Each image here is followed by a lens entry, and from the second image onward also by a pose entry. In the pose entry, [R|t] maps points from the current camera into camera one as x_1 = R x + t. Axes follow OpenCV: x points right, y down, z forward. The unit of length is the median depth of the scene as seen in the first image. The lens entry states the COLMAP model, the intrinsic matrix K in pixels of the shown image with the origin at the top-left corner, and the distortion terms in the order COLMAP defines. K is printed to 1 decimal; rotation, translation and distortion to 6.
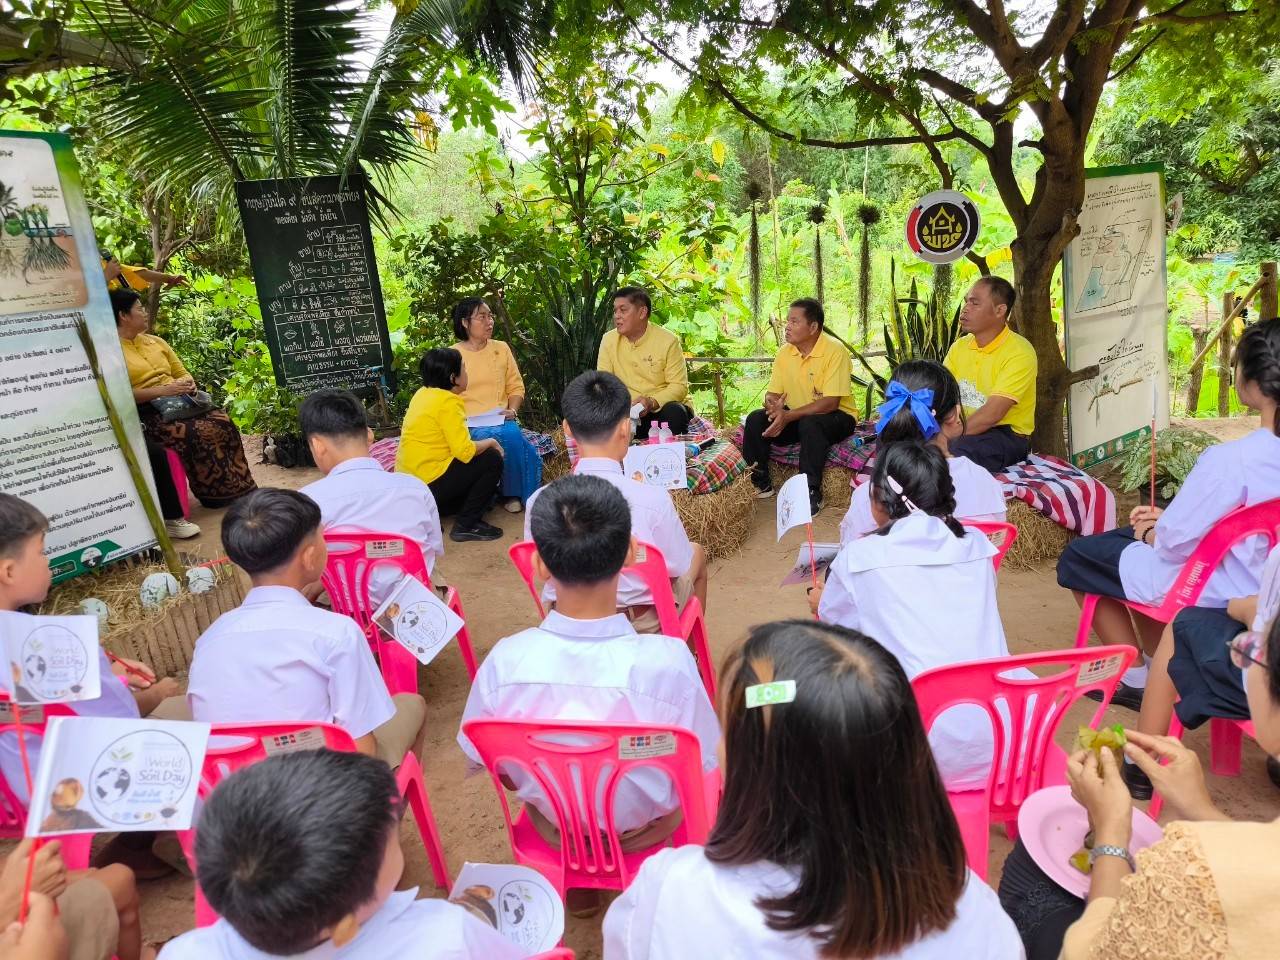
lens RADIAL K [[853.3, 0, 640.0], [0, 853.3, 480.0], [0, 0, 1]] dist [0.040484, -0.040972]
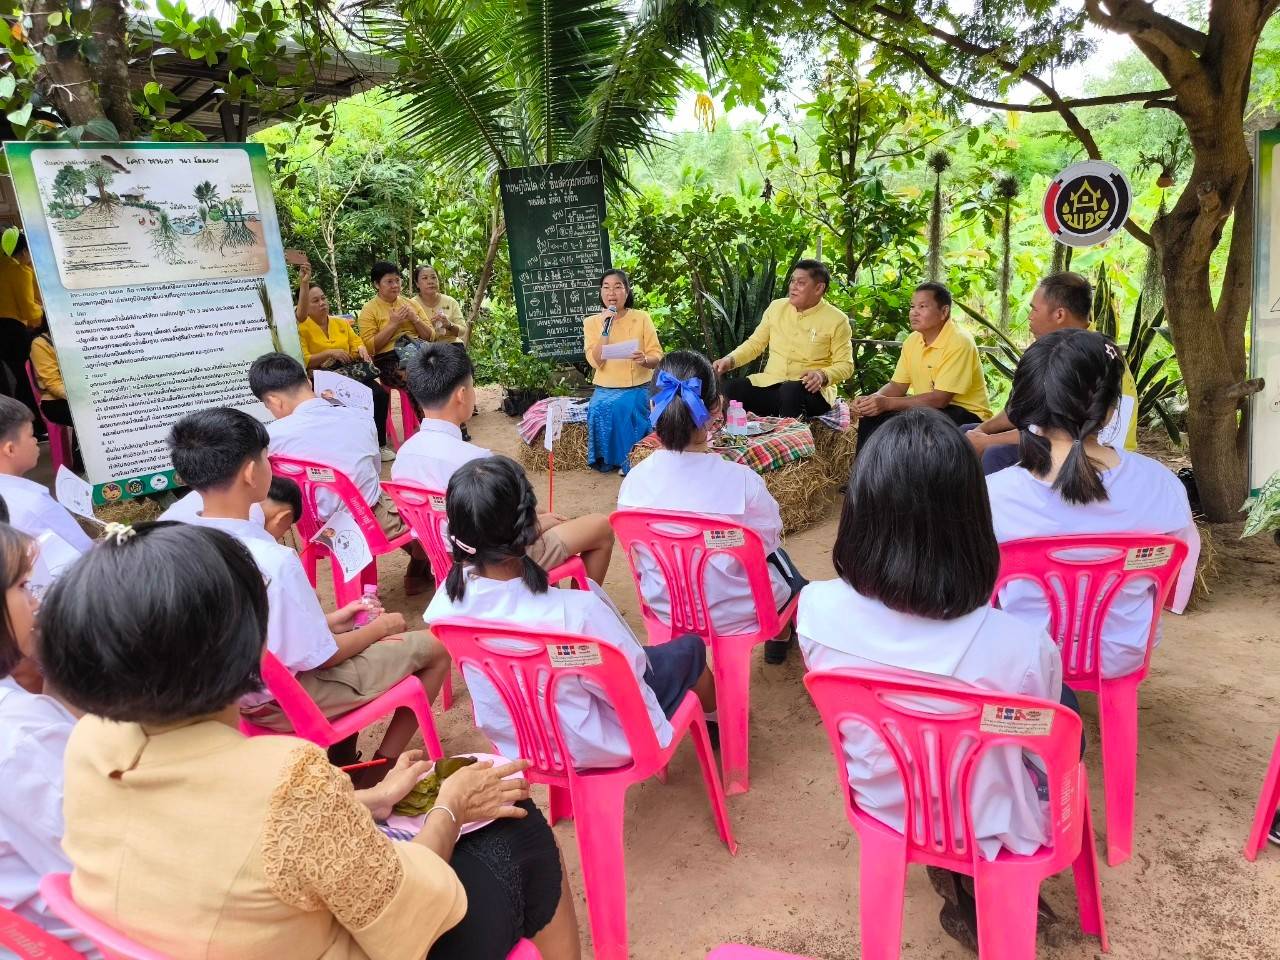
lens RADIAL K [[853.3, 0, 640.0], [0, 853.3, 480.0], [0, 0, 1]] dist [0.040484, -0.040972]
pose [[0.895673, 0.127123, -0.426157, 0.336259], [-0.114262, 0.991886, 0.055730, -0.017886], [0.429783, -0.001222, 0.902931, 0.032406]]
